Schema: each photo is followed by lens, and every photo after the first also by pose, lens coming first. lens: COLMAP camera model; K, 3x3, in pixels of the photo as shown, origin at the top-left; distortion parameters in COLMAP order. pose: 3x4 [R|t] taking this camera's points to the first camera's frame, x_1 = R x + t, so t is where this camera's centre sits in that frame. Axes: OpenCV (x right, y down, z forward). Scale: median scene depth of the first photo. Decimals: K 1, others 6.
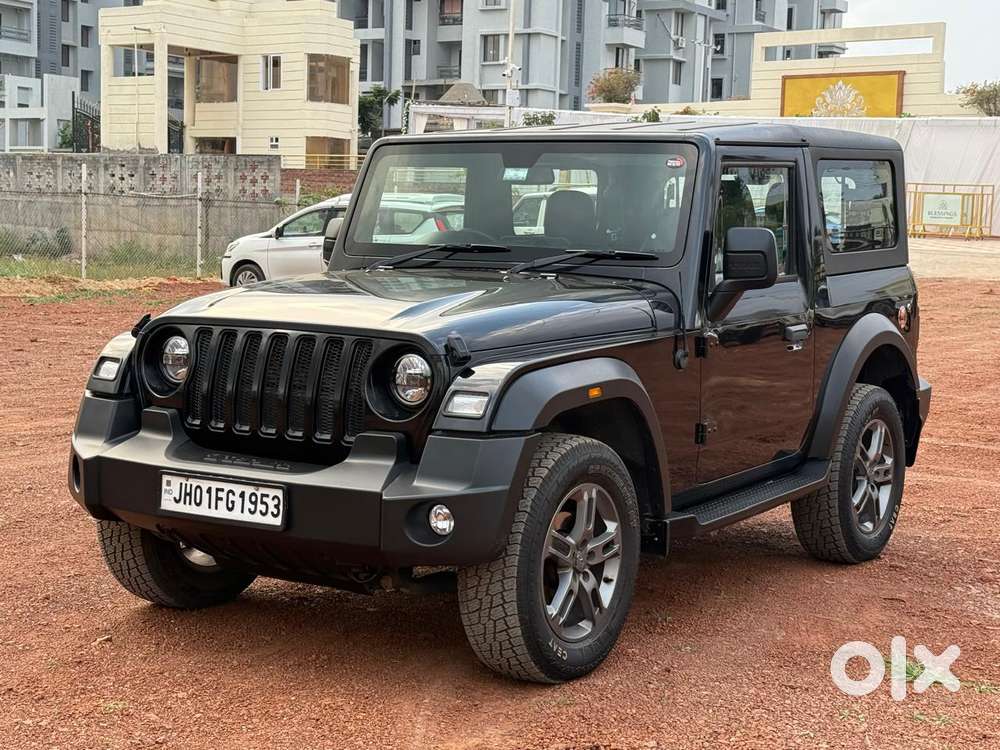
lens RADIAL K [[1753.2, 0, 500.0], [0, 1753.2, 375.0], [0, 0, 1]] dist [0.153027, -0.317875]
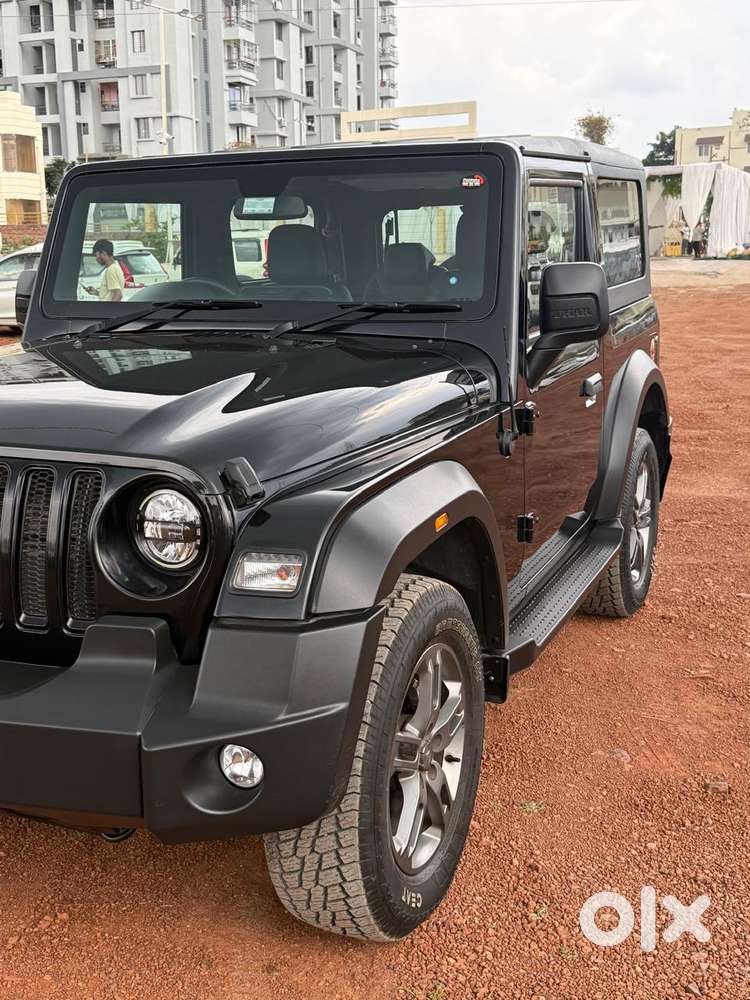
lens RADIAL K [[1183.1, 0, 375.0], [0, 1183.1, 500.0], [0, 0, 1]] dist [0.190300, -0.459484]
pose [[0.983441, -0.074853, 0.165045, -0.034178], [0.055479, 0.991340, 0.119028, -0.040059], [-0.172525, -0.107900, 0.979077, 0.406673]]
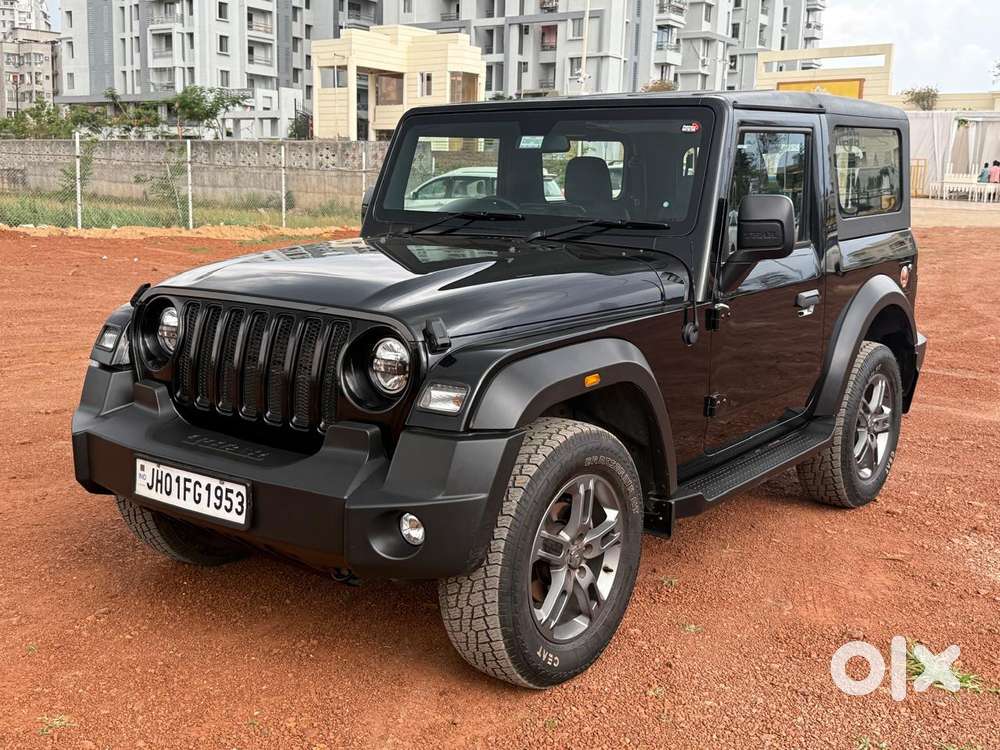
lens RADIAL K [[1119.4, 0, 500.0], [0, 1119.4, 375.0], [0, 0, 1]] dist [0.191321, -0.457989]
pose [[0.997270, 0.011604, -0.072920, 0.035849], [-0.005818, 0.996852, 0.079069, -0.028225], [0.073608, -0.078429, 0.994199, 0.304317]]
